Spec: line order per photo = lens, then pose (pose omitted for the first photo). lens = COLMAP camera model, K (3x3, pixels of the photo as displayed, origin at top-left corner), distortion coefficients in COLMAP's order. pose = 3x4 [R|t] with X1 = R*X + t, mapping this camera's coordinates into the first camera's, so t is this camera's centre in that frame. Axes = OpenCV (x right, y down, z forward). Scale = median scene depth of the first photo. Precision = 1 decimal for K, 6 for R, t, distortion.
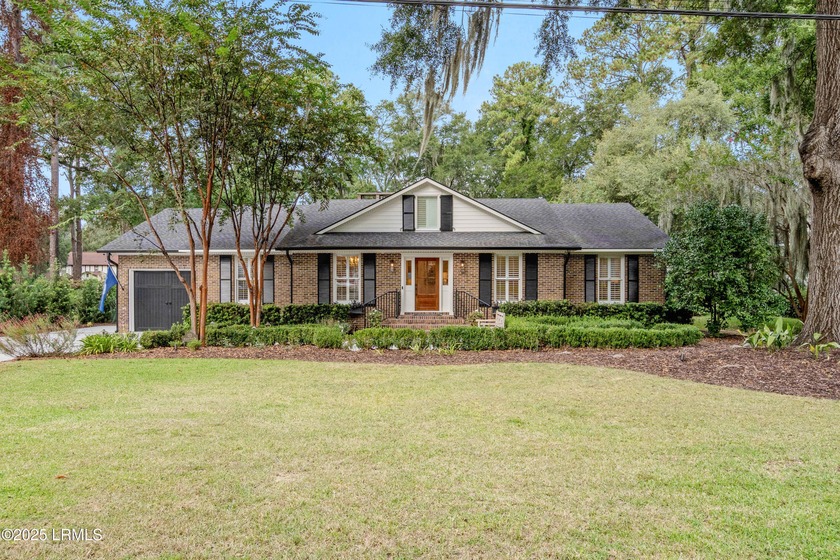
lens RADIAL K [[1560.6, 0, 420.0], [0, 1560.6, 280.0], [0, 0, 1]] dist [-0.003134, -0.003115]
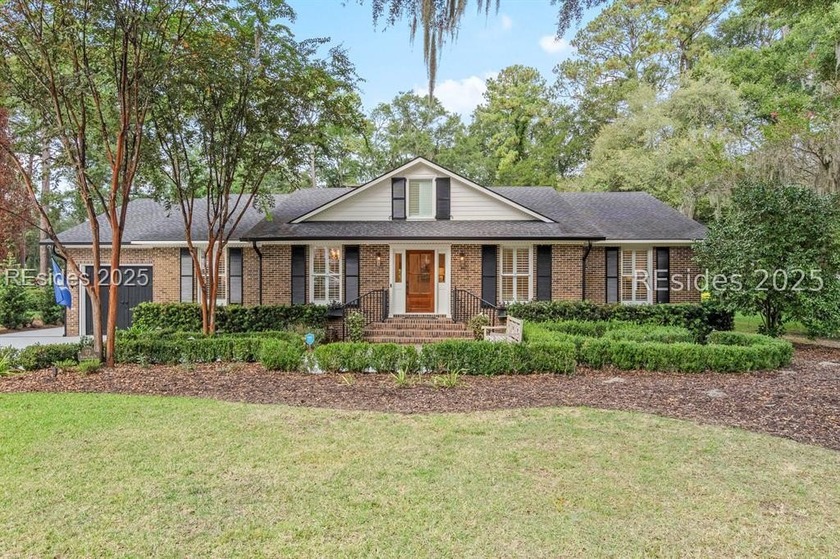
lens RADIAL K [[1560.6, 0, 420.0], [0, 1560.6, 279.5], [0, 0, 1]] dist [-0.003134, -0.003115]
pose [[0.999995, 0.000618, 0.003199, 0.001770], [-0.000622, 0.999999, 0.001304, 0.000551], [-0.003198, -0.001306, 0.999994, 0.154074]]
